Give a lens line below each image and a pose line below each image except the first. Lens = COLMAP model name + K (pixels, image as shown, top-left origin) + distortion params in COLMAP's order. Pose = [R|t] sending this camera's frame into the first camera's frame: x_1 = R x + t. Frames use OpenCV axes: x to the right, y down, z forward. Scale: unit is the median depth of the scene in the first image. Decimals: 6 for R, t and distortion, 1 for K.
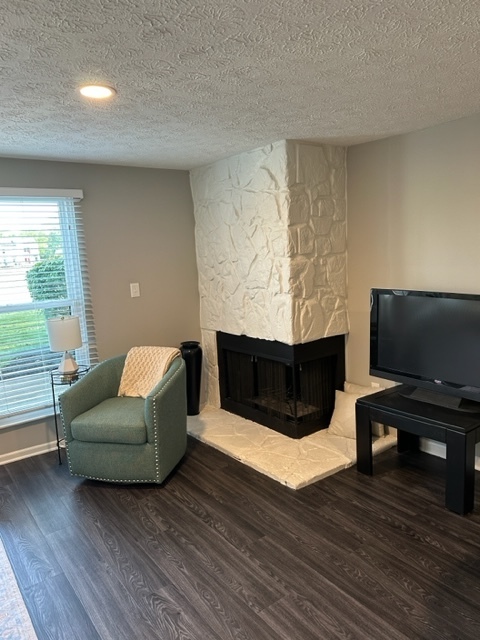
lens RADIAL K [[476.8, 0, 240.0], [0, 476.8, 320.0], [0, 0, 1]] dist [0.100719, -0.001003]
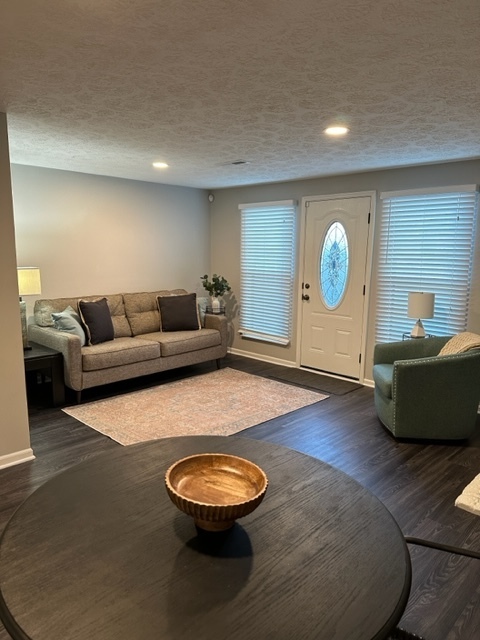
lens RADIAL K [[453.6, 0, 240.0], [0, 453.6, 320.0], [0, 0, 1]] dist [0.135816, -0.002499]
pose [[0.175503, 0.208571, -0.962131, 0.698717], [-0.166967, 0.969448, 0.179701, -0.070765], [0.970217, 0.129106, 0.204966, 0.309500]]
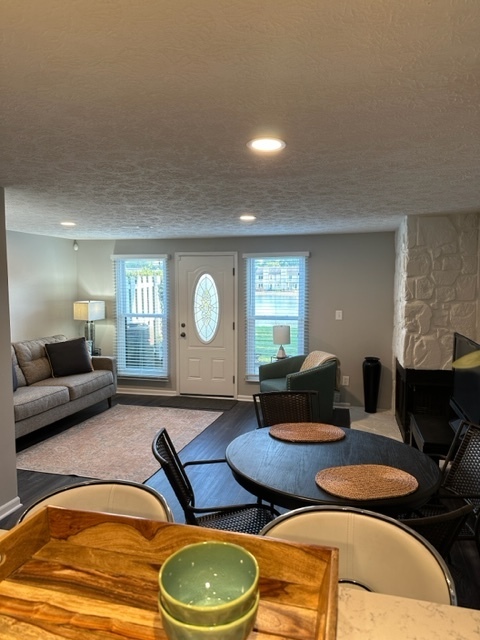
lens RADIAL K [[453.6, 0, 240.0], [0, 453.6, 320.0], [0, 0, 1]] dist [0.135816, -0.002499]
pose [[0.633930, 0.111079, -0.765372, 0.772308], [-0.148494, 0.988701, 0.020499, -0.036499], [0.759001, 0.100658, 0.643262, -0.155658]]
